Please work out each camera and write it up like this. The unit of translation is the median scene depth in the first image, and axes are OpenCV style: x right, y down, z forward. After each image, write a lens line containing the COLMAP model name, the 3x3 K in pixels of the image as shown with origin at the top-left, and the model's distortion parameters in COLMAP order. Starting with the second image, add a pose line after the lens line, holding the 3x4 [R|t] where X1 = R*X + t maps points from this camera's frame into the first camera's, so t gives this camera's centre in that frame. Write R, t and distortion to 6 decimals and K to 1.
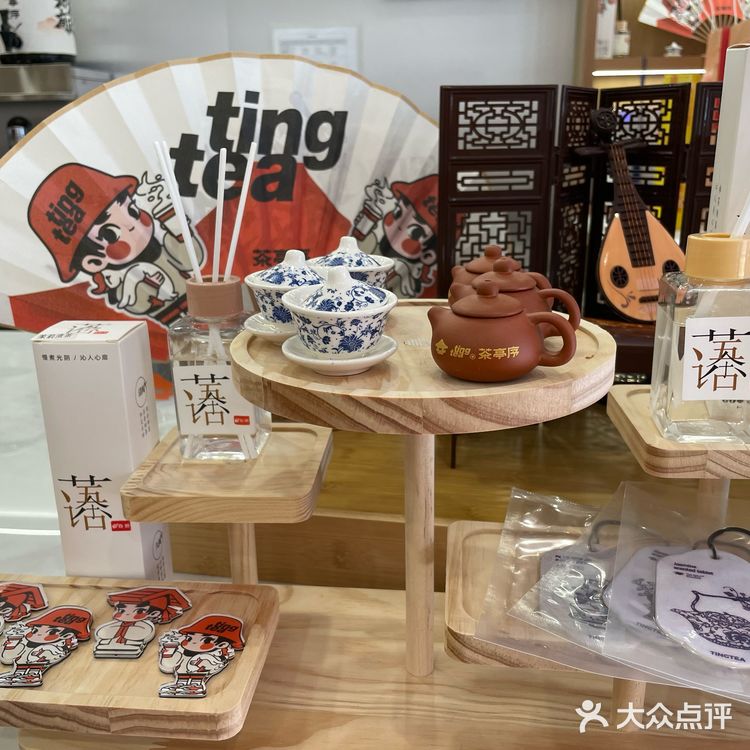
lens RADIAL K [[790.5, 0, 373.9], [0, 790.5, 372.7], [0, 0, 1]] dist [0.050355, 0.000000]
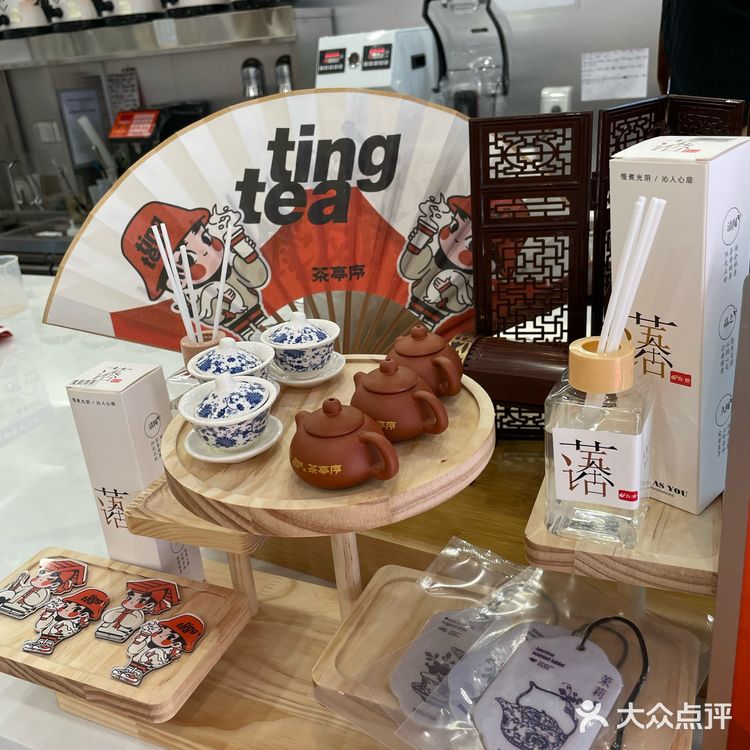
lens RADIAL K [[790.5, 0, 369.6], [0, 790.5, 359.1], [0, 0, 1]] dist [0.050355, 0.000000]
pose [[0.944995, 0.059866, -0.321560, 0.302578], [-0.023436, 0.992974, 0.115991, -0.166462], [0.326245, -0.102075, 0.939758, -0.027774]]
